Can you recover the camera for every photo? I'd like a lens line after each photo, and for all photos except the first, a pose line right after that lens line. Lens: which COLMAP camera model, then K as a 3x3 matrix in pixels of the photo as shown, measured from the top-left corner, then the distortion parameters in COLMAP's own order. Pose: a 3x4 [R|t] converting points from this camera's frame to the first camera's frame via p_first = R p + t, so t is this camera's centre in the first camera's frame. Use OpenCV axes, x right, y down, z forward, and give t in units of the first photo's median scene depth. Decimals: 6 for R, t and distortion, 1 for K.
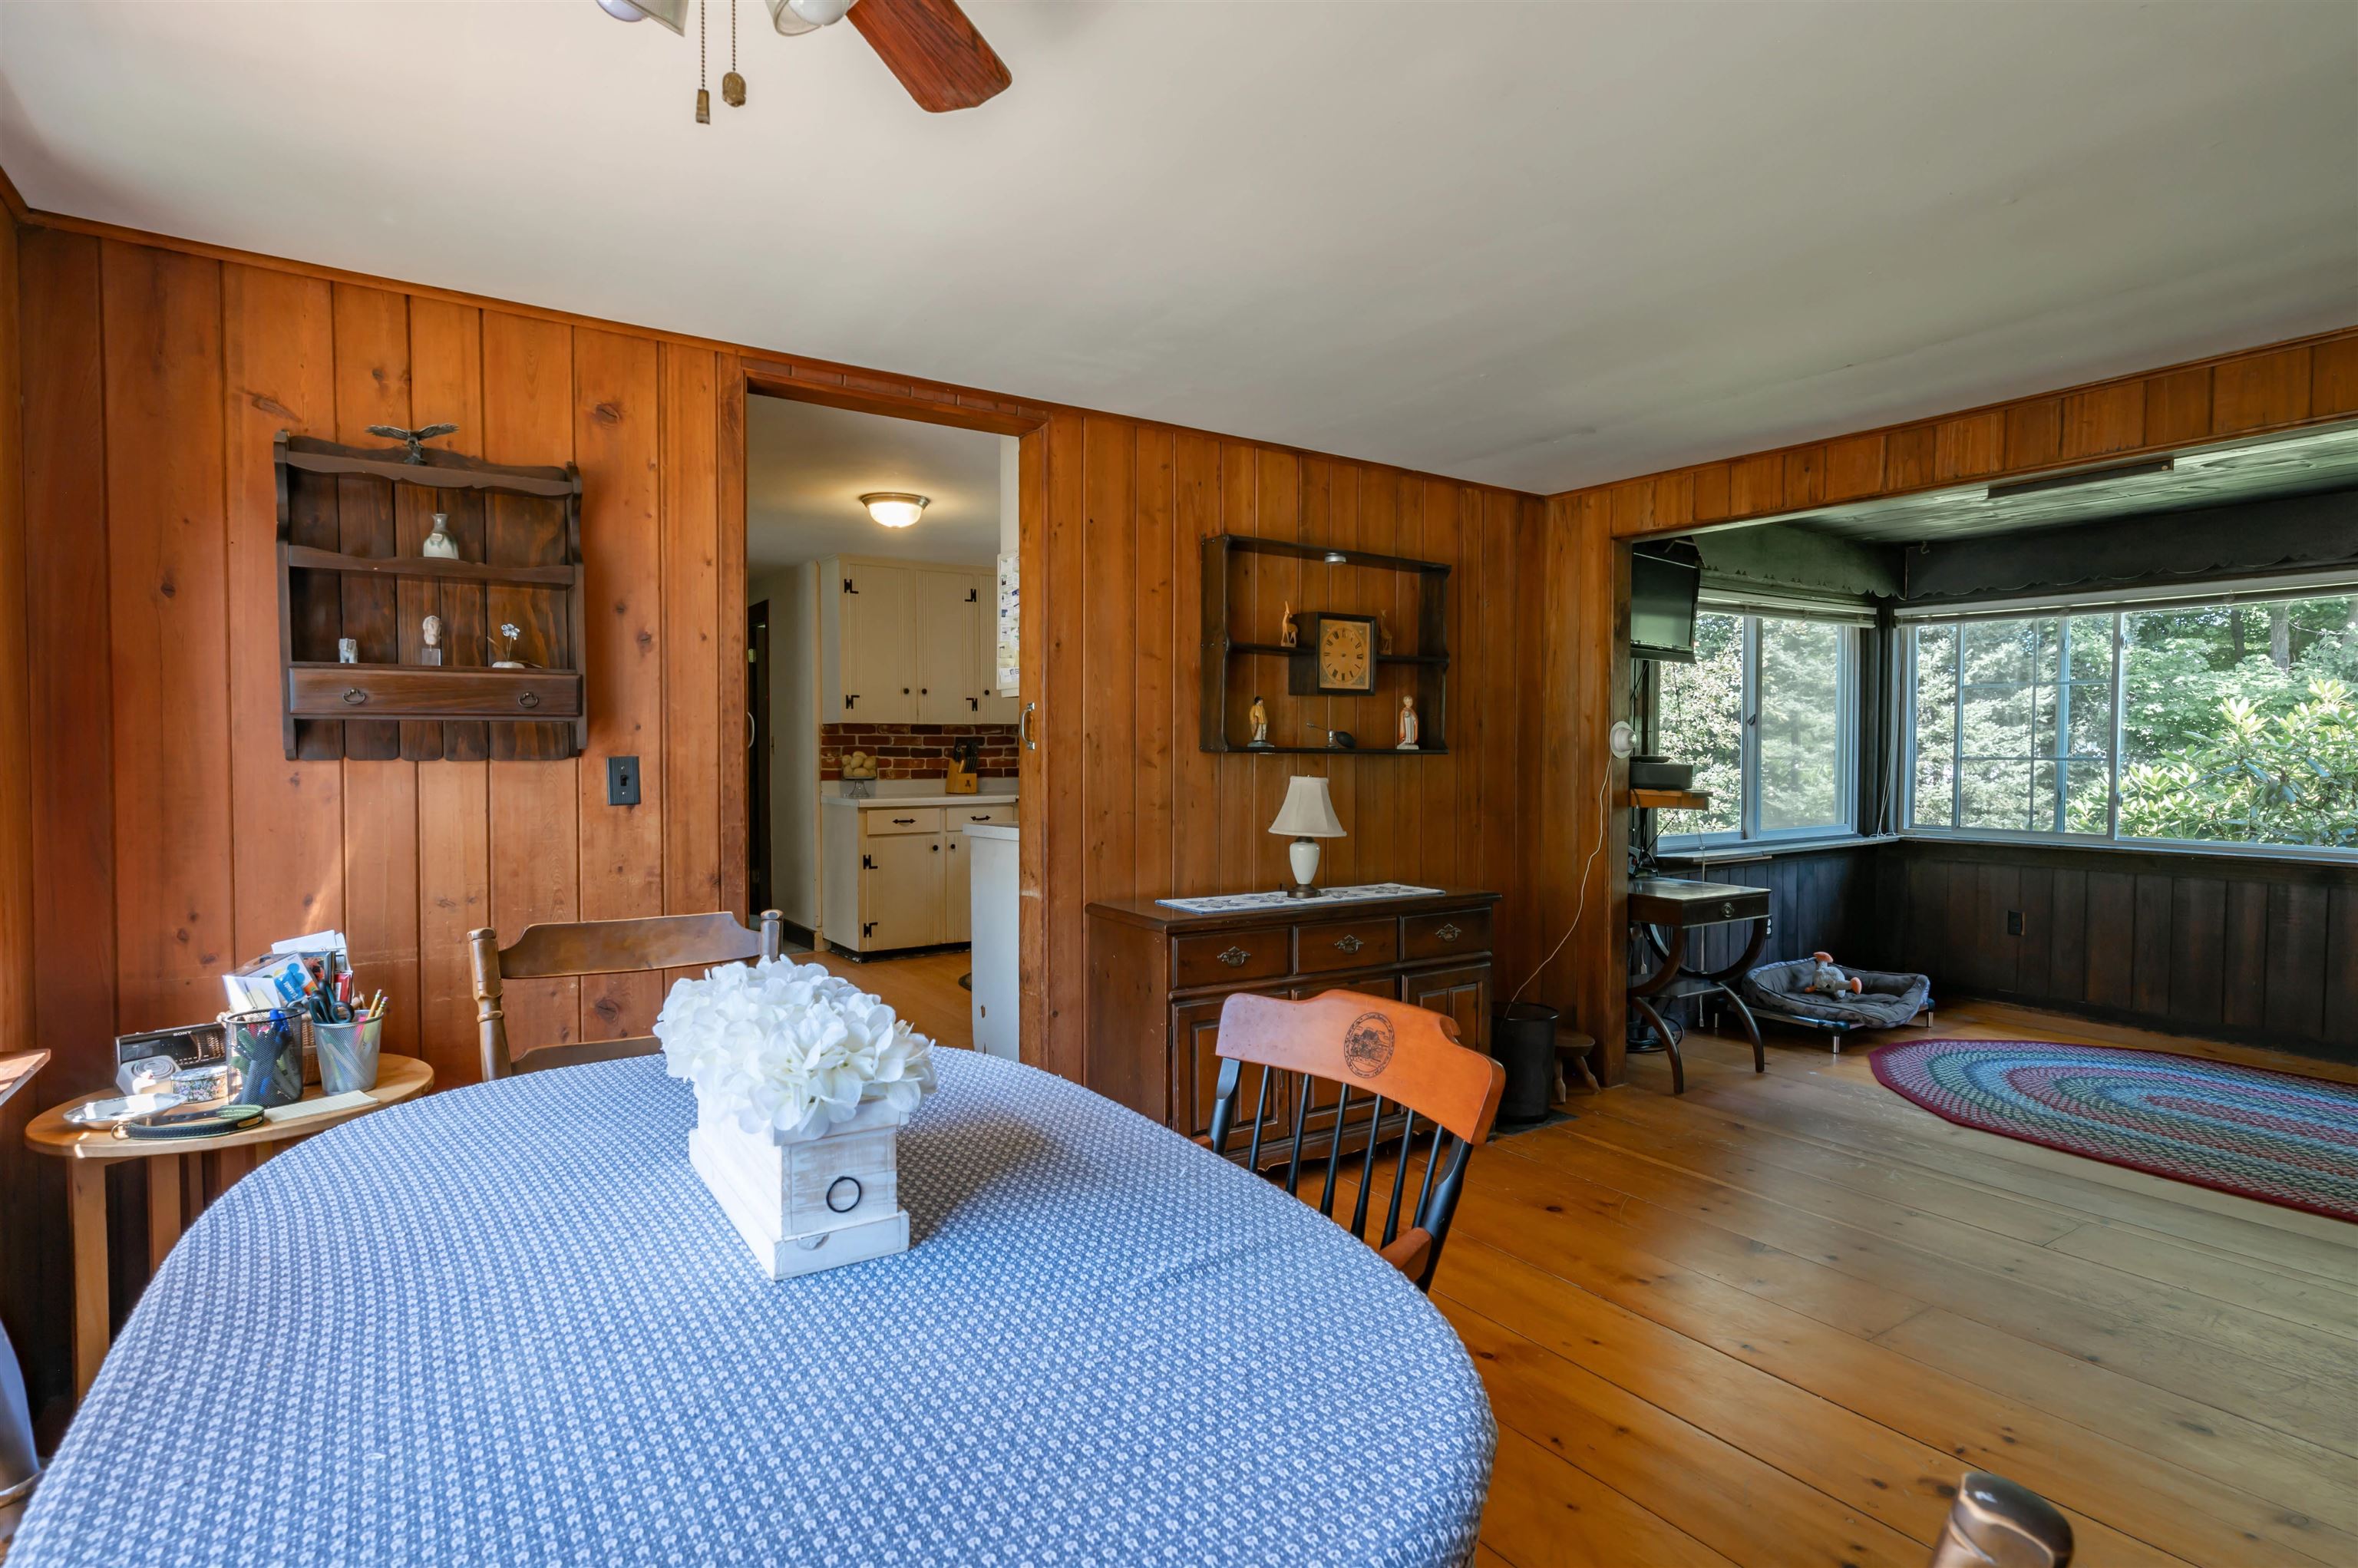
lens RADIAL K [[1183.3, 0, 1179.0], [0, 1183.3, 784.0], [0, 0, 1]] dist [0.000603, 0.000079]
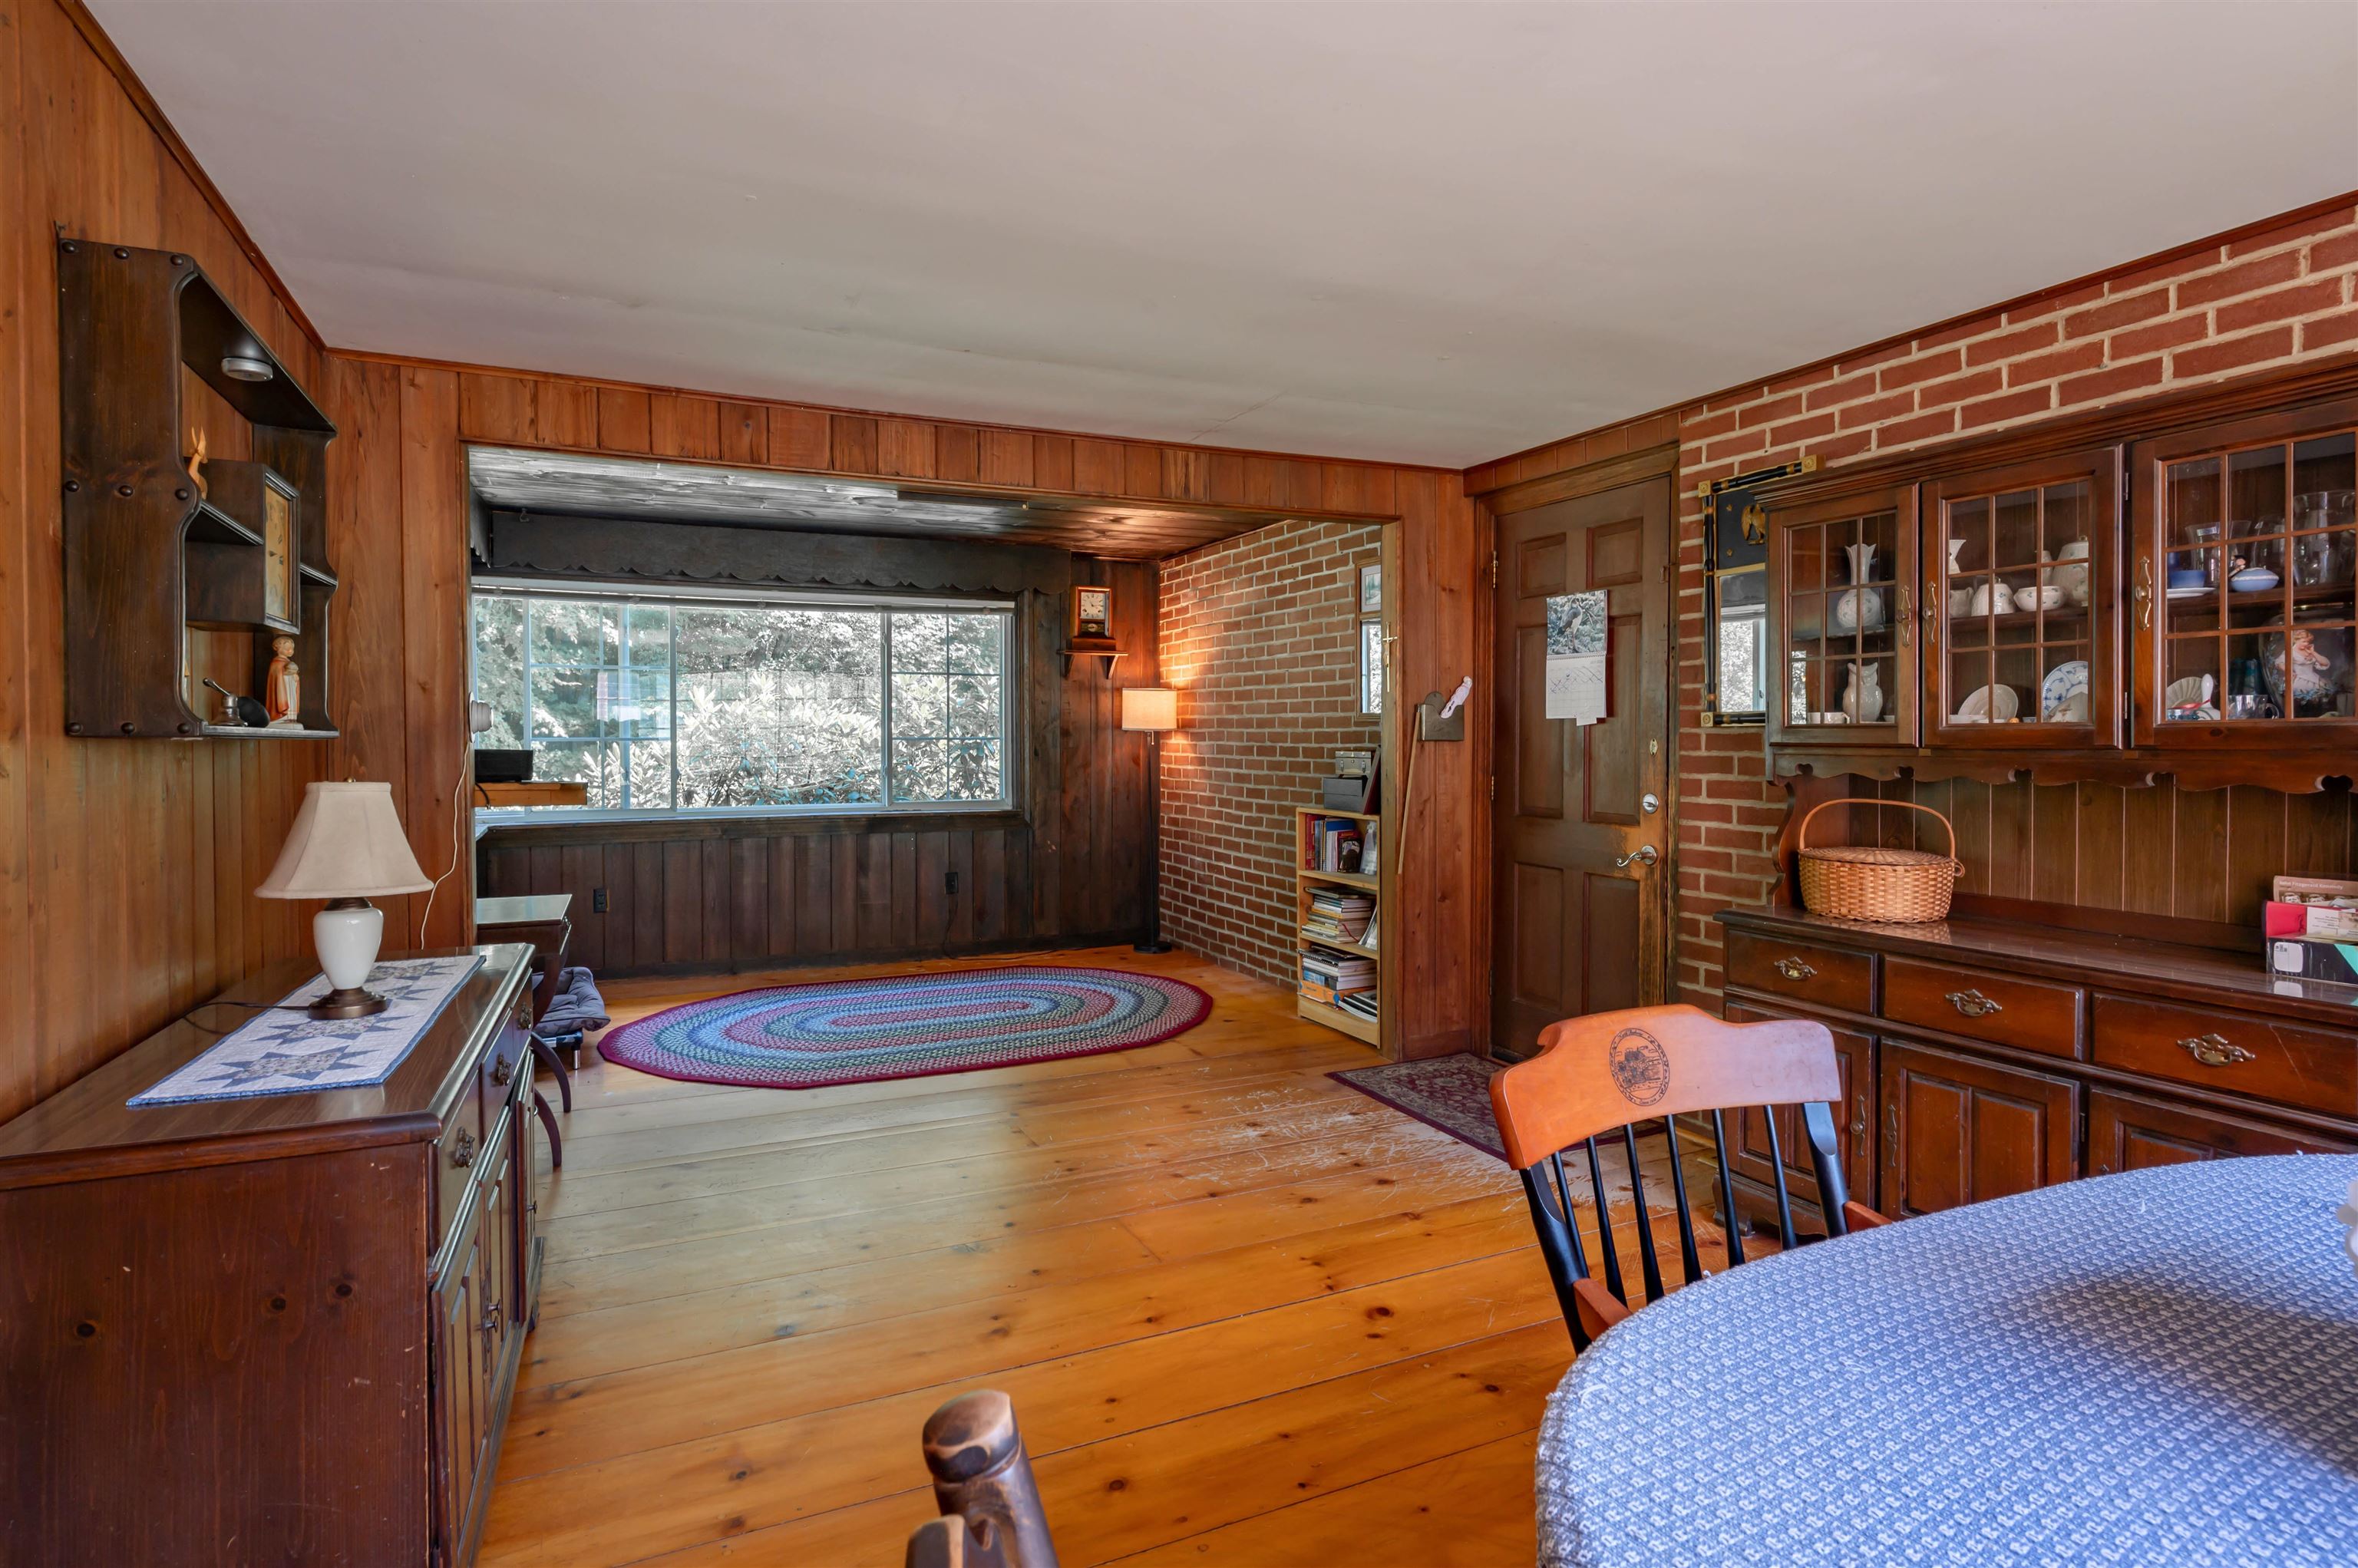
lens RADIAL K [[1188.0, 0, 1171.7], [0, 1188.0, 748.4], [0, 0, 1]] dist [0.000878, 0.000260]
pose [[0.166406, -0.017592, 0.985900, -0.326349], [0.032173, 0.999405, 0.012403, -0.014464], [-0.985532, 0.029655, 0.166873, 0.518923]]
